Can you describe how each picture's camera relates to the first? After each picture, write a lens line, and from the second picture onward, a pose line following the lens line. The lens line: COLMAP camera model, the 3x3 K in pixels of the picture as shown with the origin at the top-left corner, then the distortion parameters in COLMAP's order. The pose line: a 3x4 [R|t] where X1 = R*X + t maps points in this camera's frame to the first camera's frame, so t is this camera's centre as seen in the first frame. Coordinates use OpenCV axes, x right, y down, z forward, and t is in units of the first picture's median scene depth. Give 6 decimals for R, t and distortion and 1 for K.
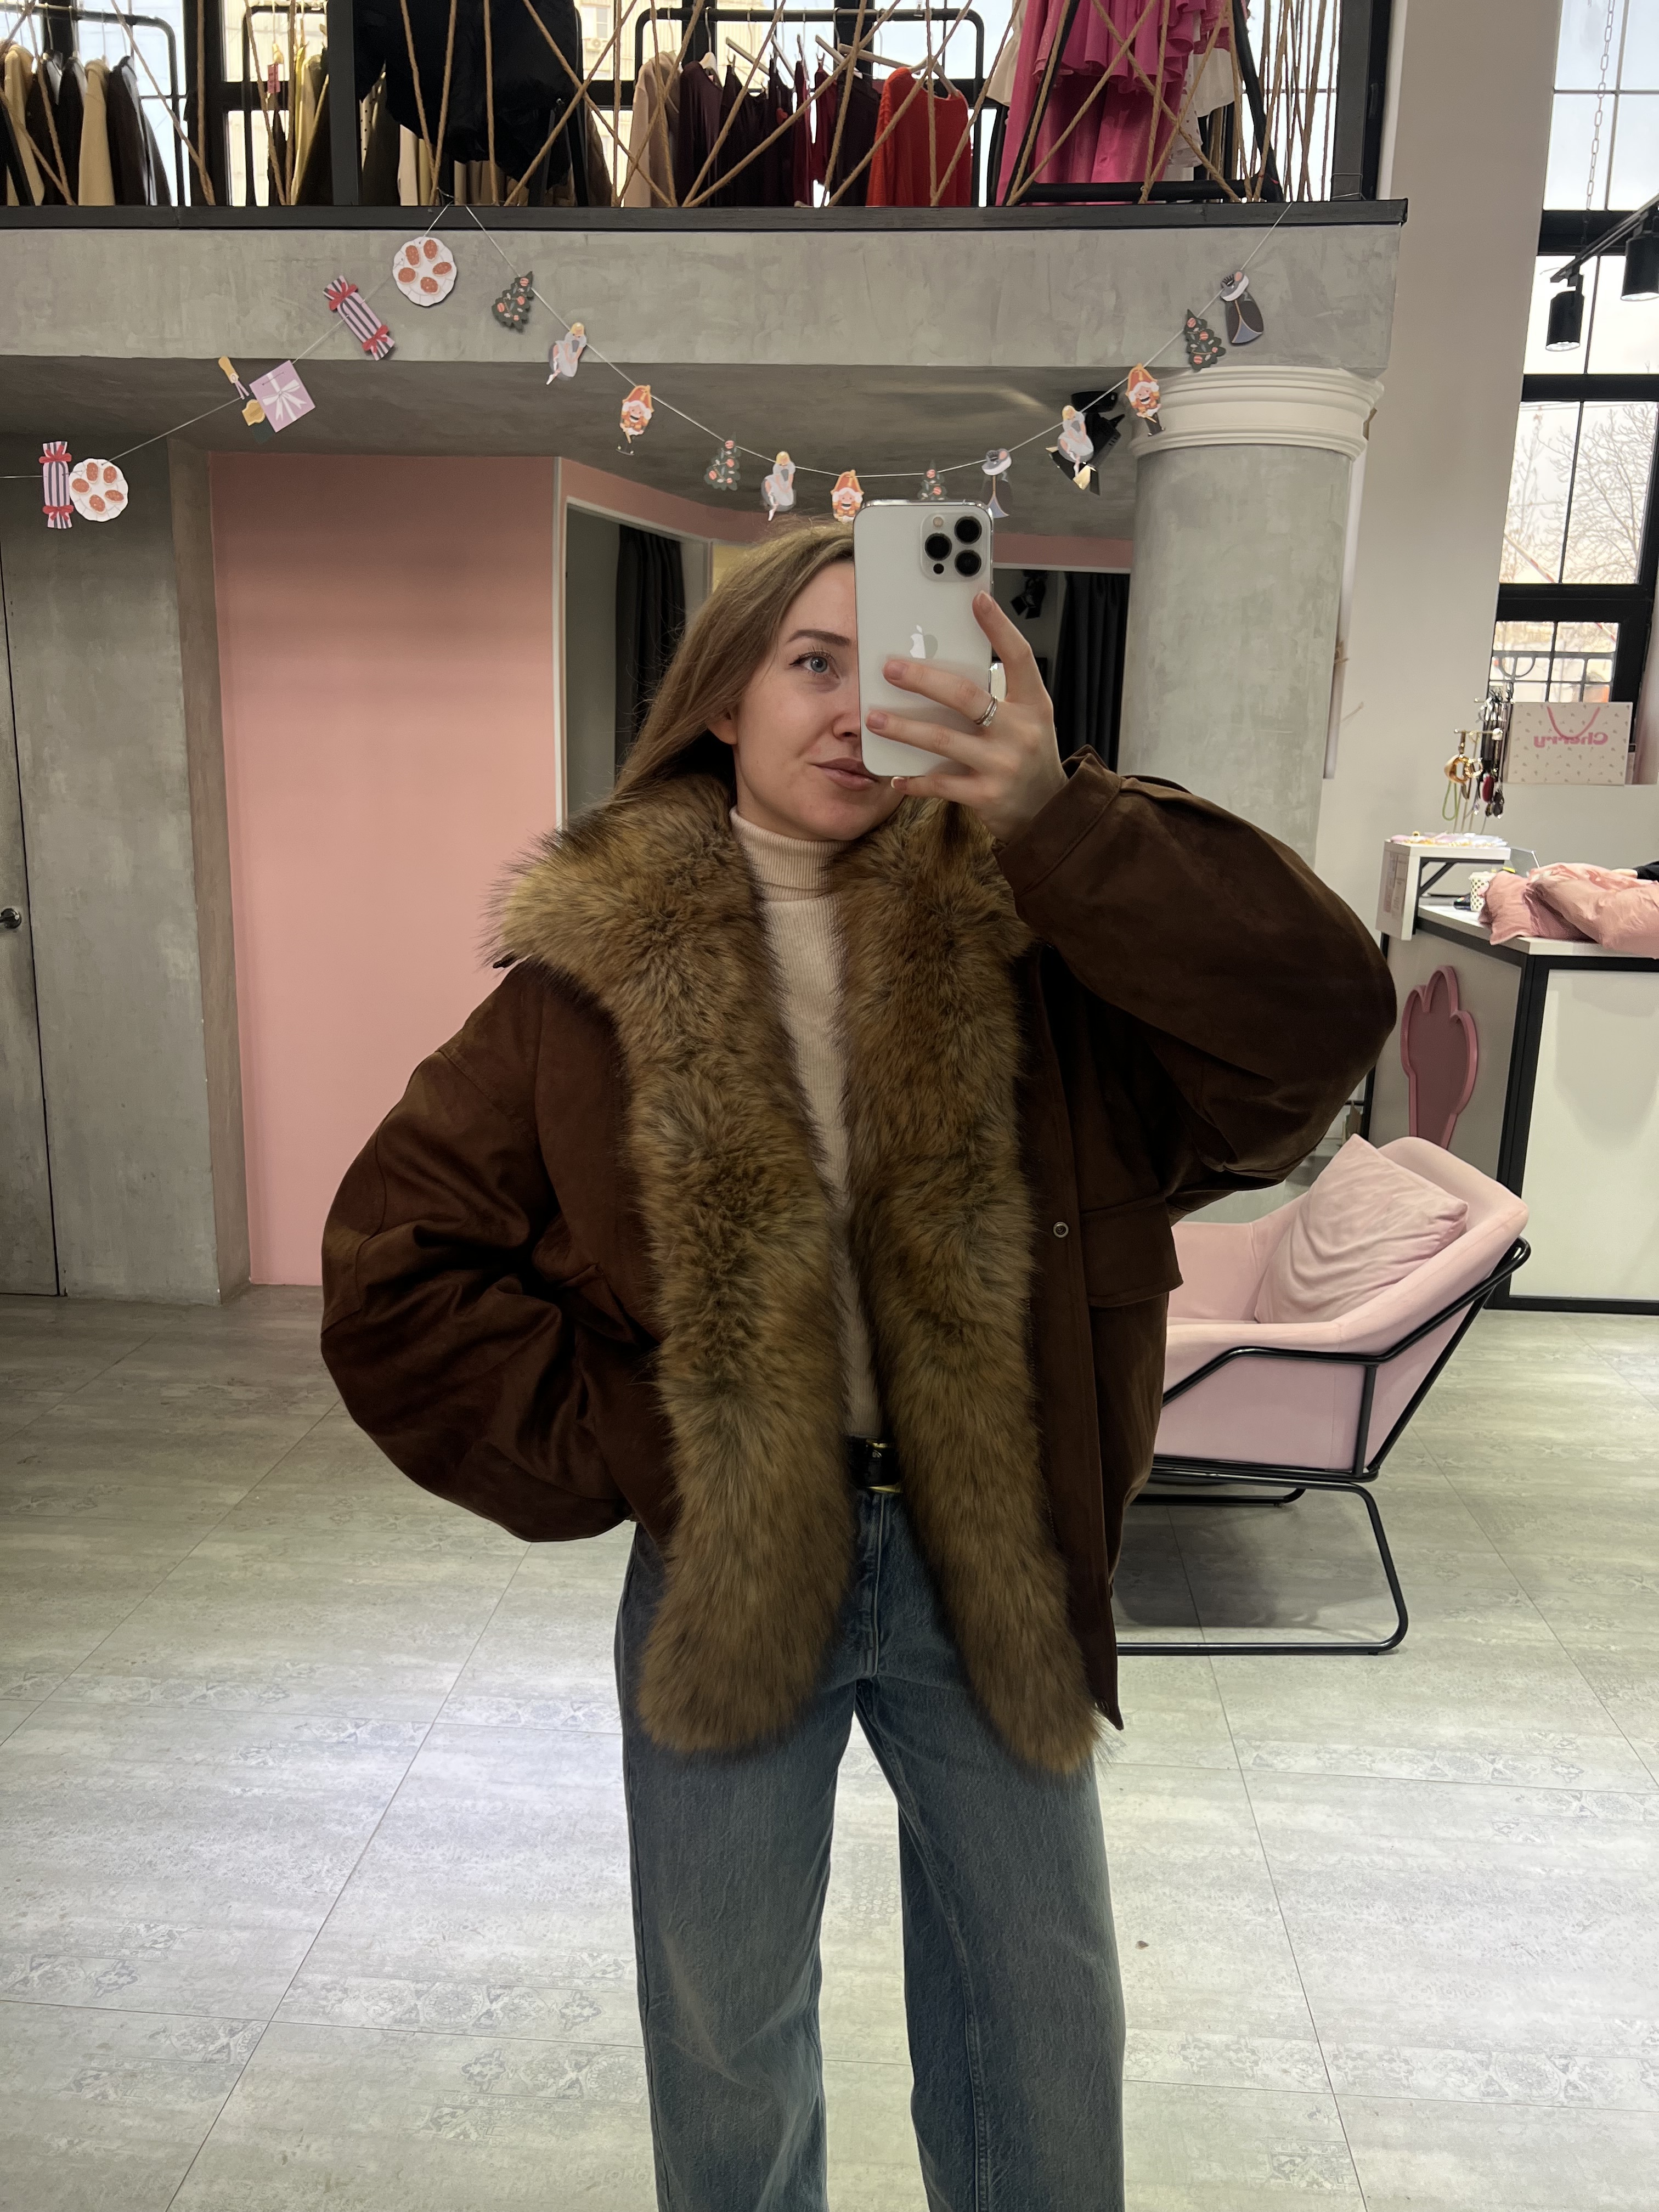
lens RADIAL K [[1663.4, 0, 829.5], [0, 1663.4, 1106.0], [0, 0, 1]] dist [-0.007386, 0.003560]
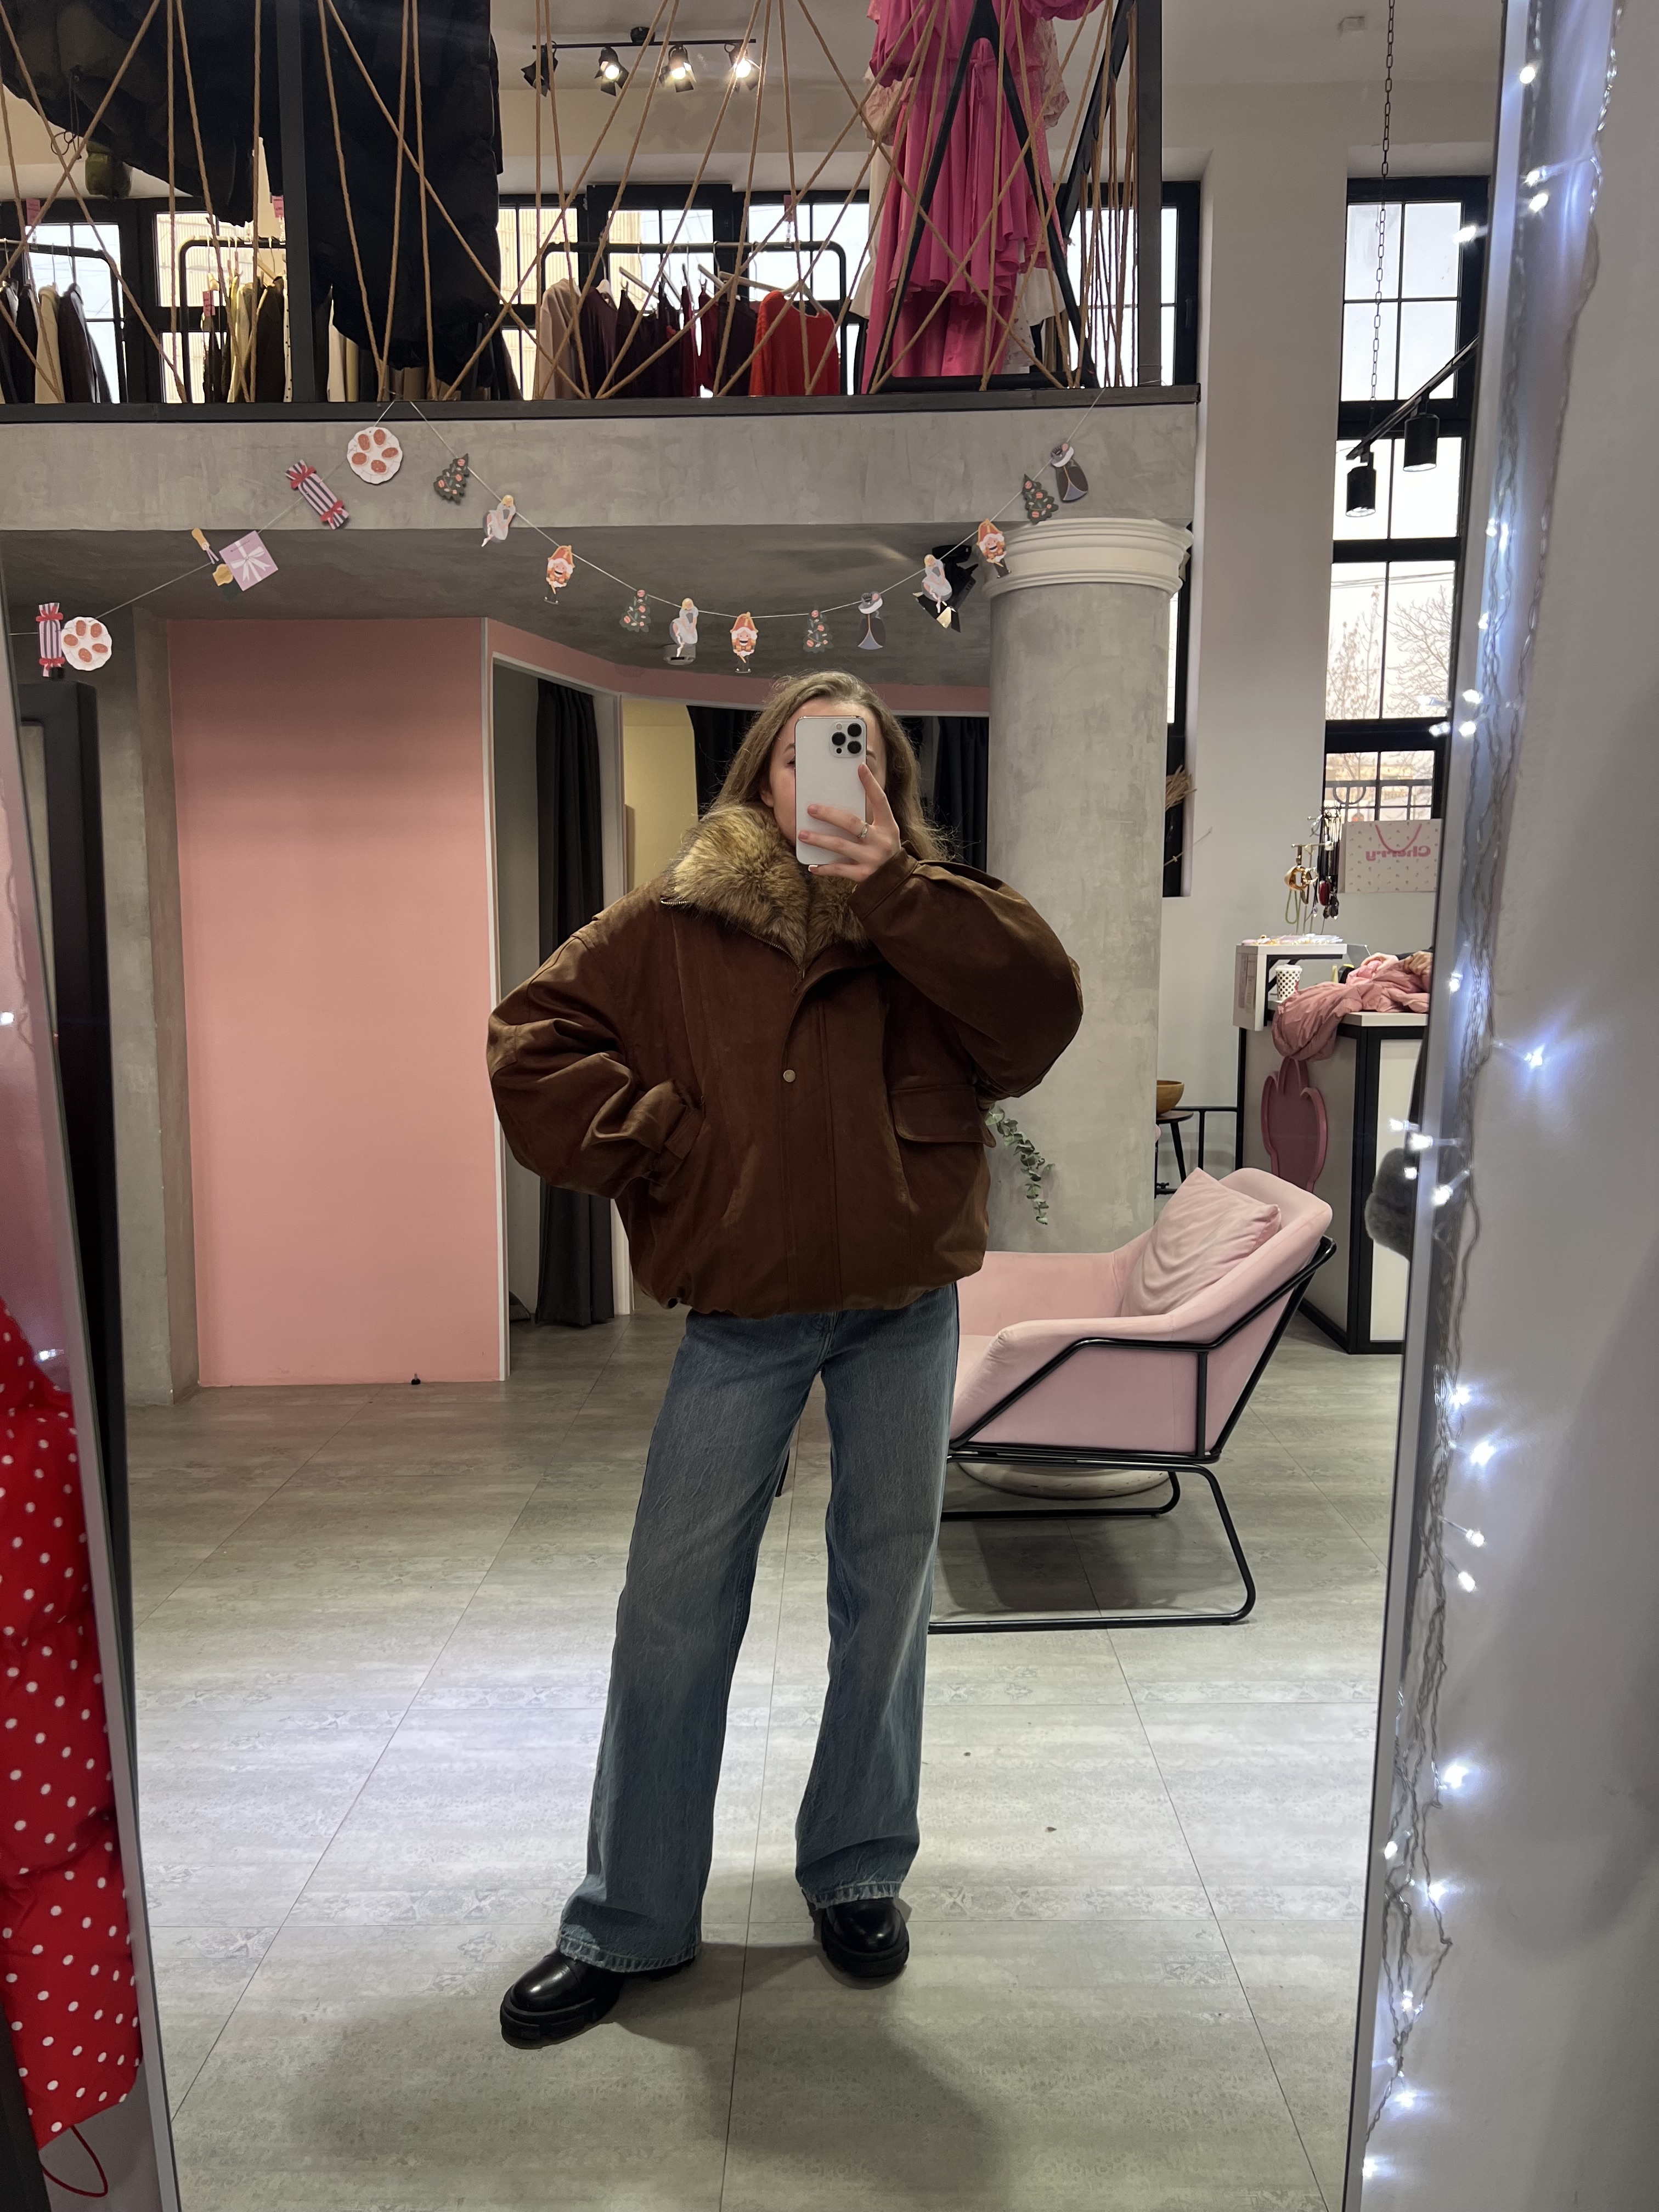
lens RADIAL K [[1663.1, 0, 810.0], [0, 1663.1, 1109.3], [0, 0, 1]] dist [0.000549, -0.001402]
pose [[0.998275, -0.033961, 0.047886, -0.010438], [0.038769, 0.993892, -0.103326, 0.088019], [-0.044084, 0.105005, 0.993494, -0.127916]]
